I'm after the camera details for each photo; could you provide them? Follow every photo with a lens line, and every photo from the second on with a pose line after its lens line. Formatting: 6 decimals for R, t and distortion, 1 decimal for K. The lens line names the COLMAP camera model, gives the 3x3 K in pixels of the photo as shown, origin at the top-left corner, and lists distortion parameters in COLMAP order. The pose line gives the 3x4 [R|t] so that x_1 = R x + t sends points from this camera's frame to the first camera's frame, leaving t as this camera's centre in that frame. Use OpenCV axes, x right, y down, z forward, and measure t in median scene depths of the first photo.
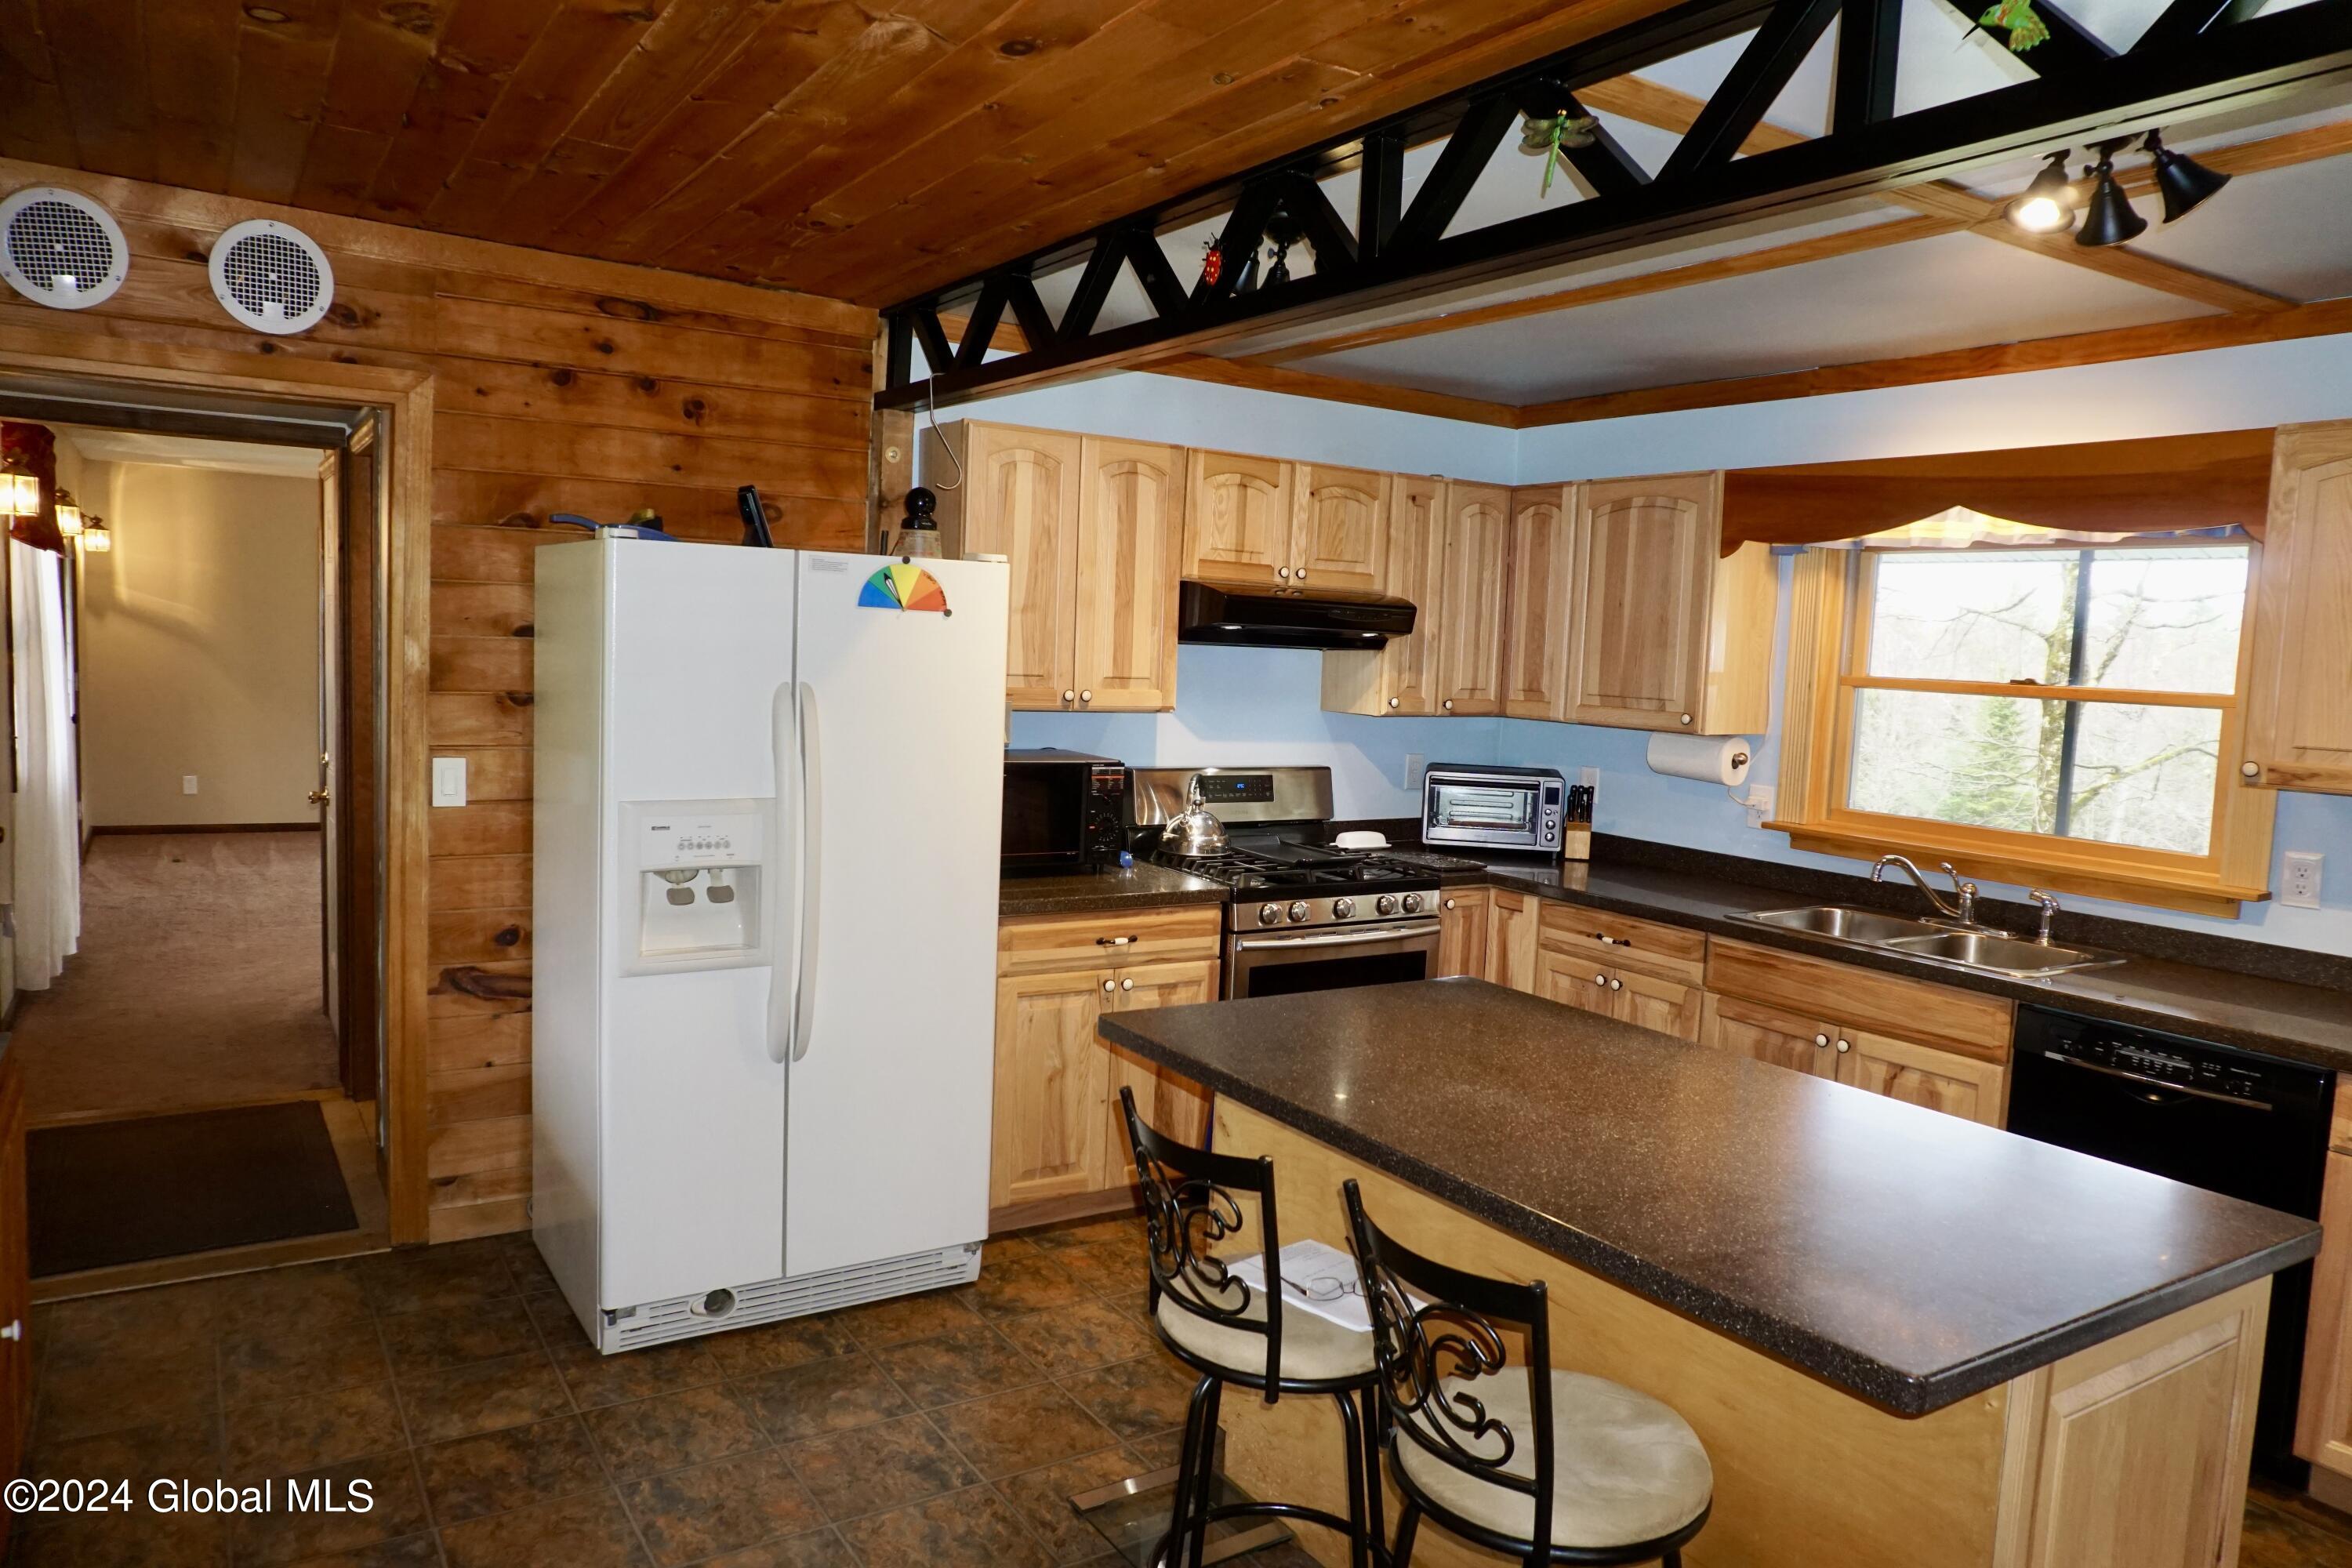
lens RADIAL K [[1564.6, 0, 1192.4], [0, 1564.6, 802.5], [0, 0, 1]] dist [-0.049023, 0.032148]
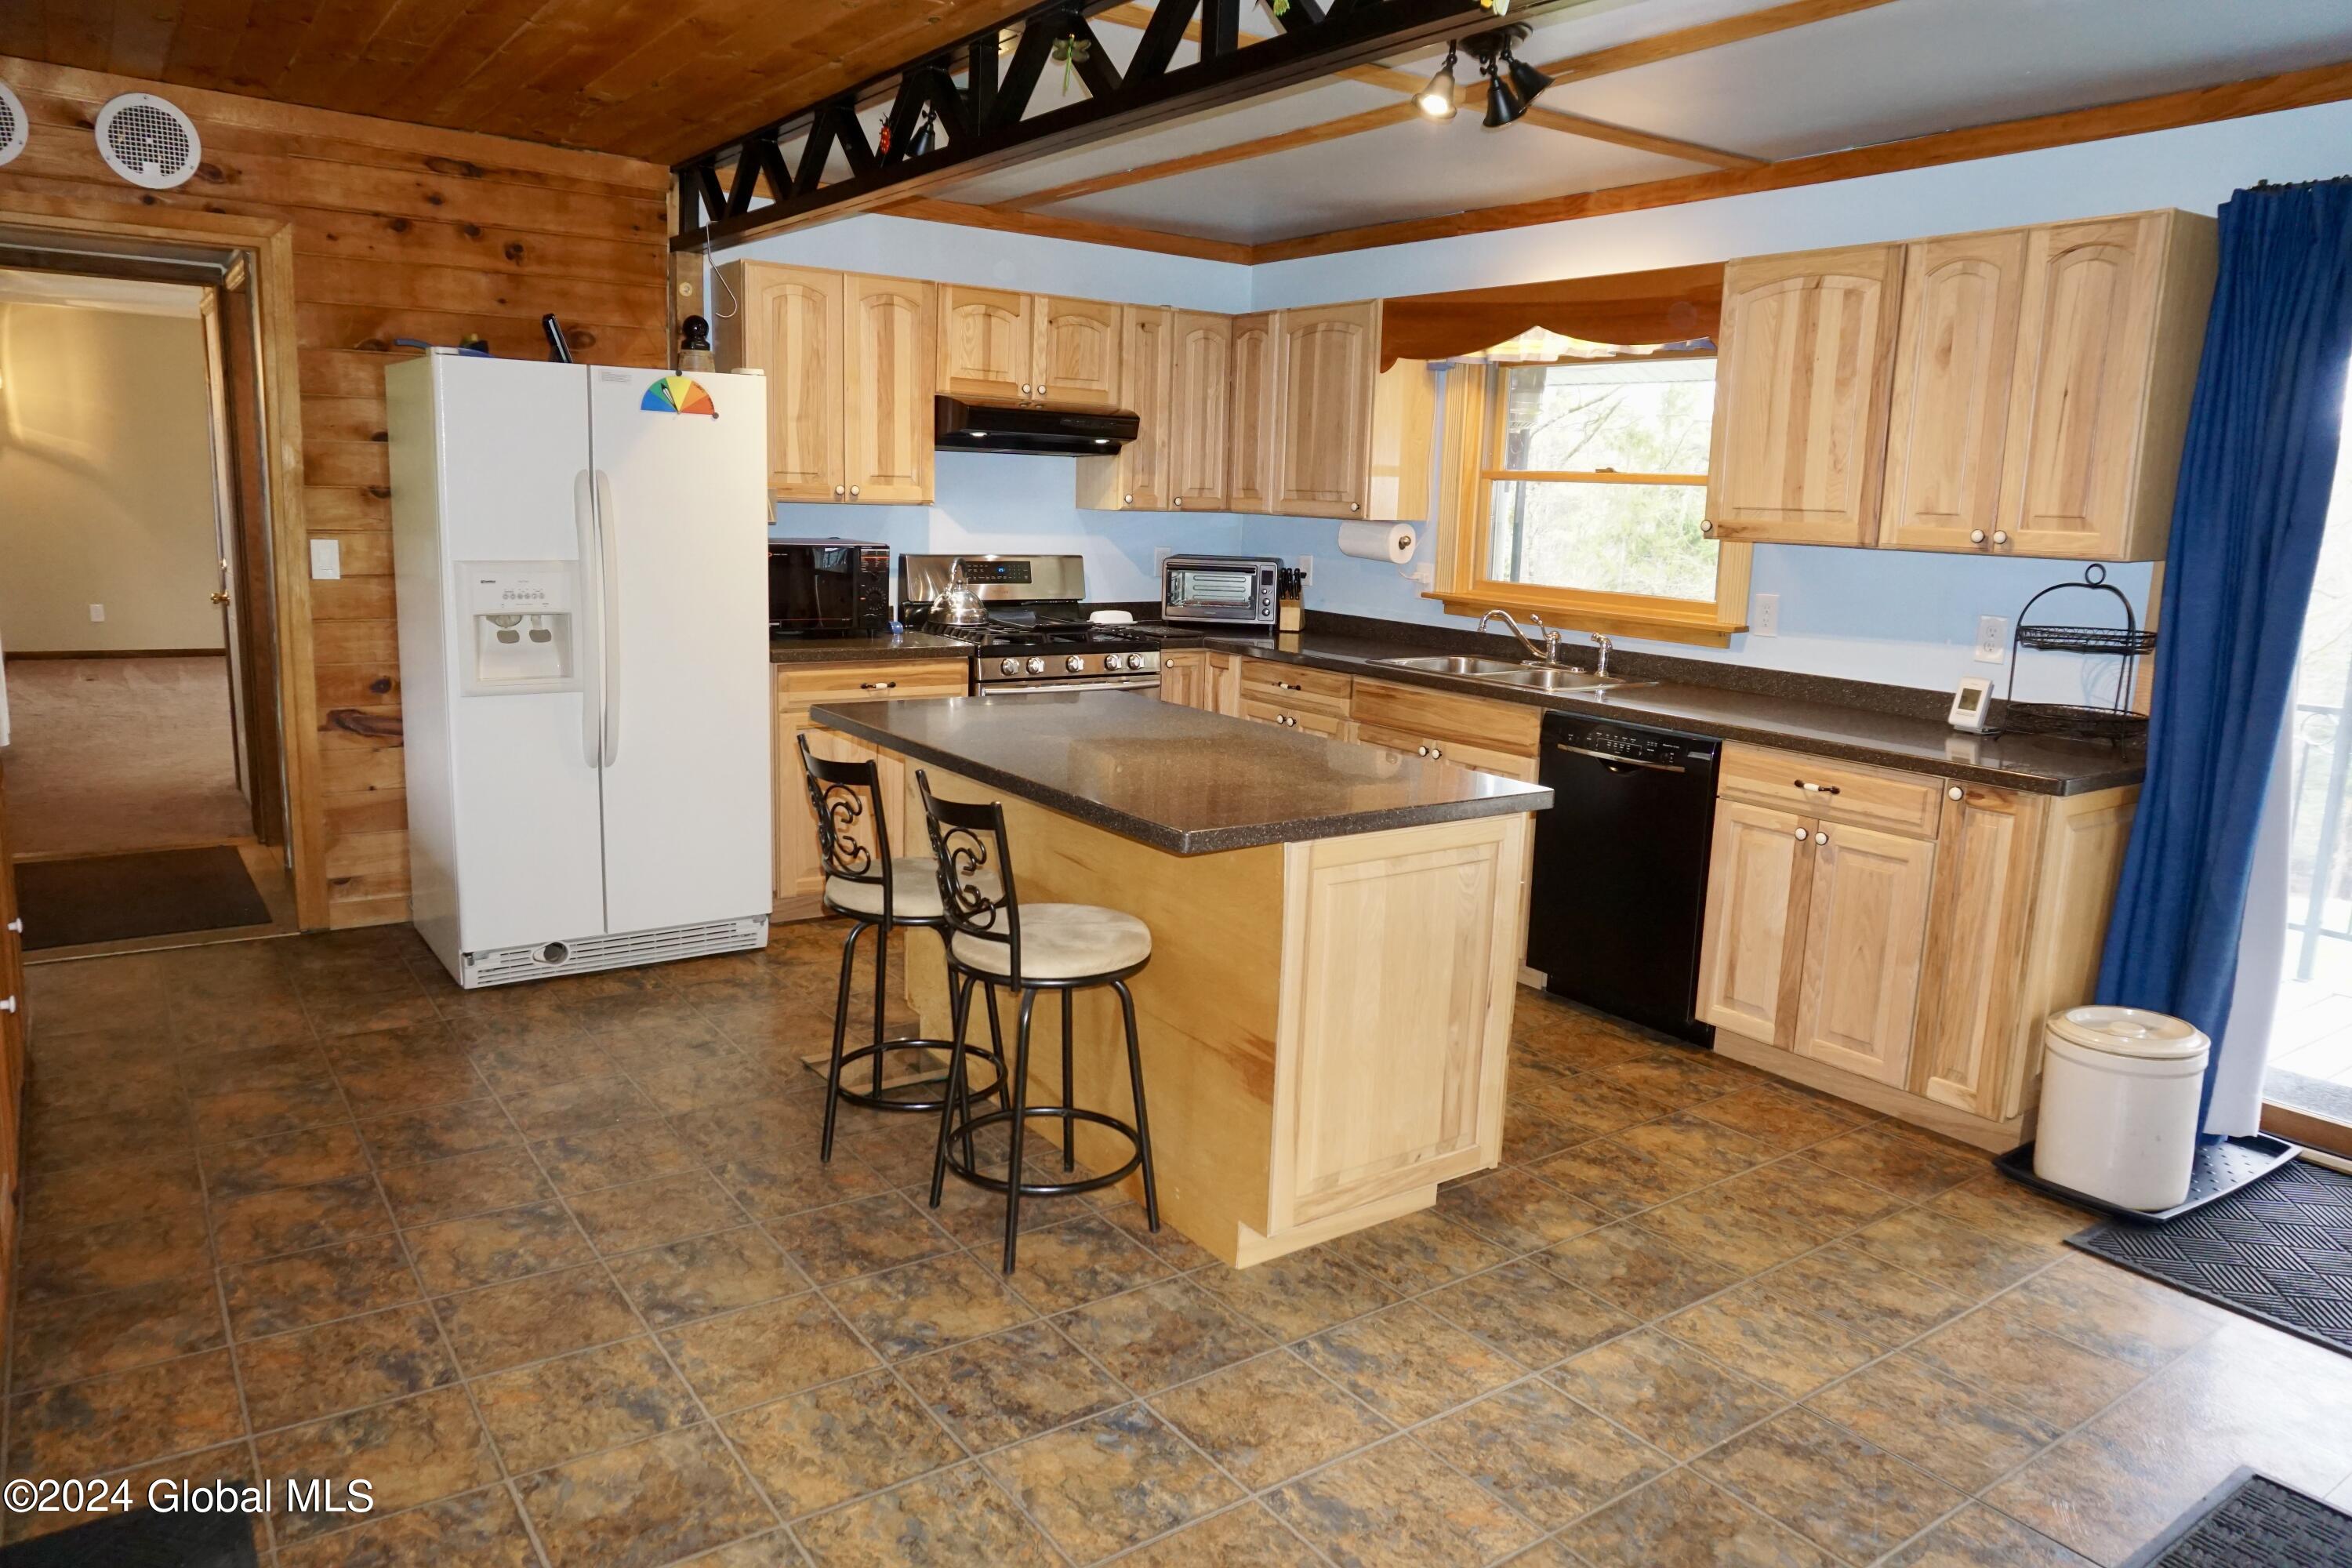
lens RADIAL K [[1564.6, 0, 1194.8], [0, 1564.6, 800.4], [0, 0, 1]] dist [-0.049023, 0.032148]
pose [[0.998930, -0.015421, 0.043610, 0.157837], [0.011277, 0.995536, 0.093709, 0.069661], [-0.044860, -0.093117, 0.994644, -0.277093]]
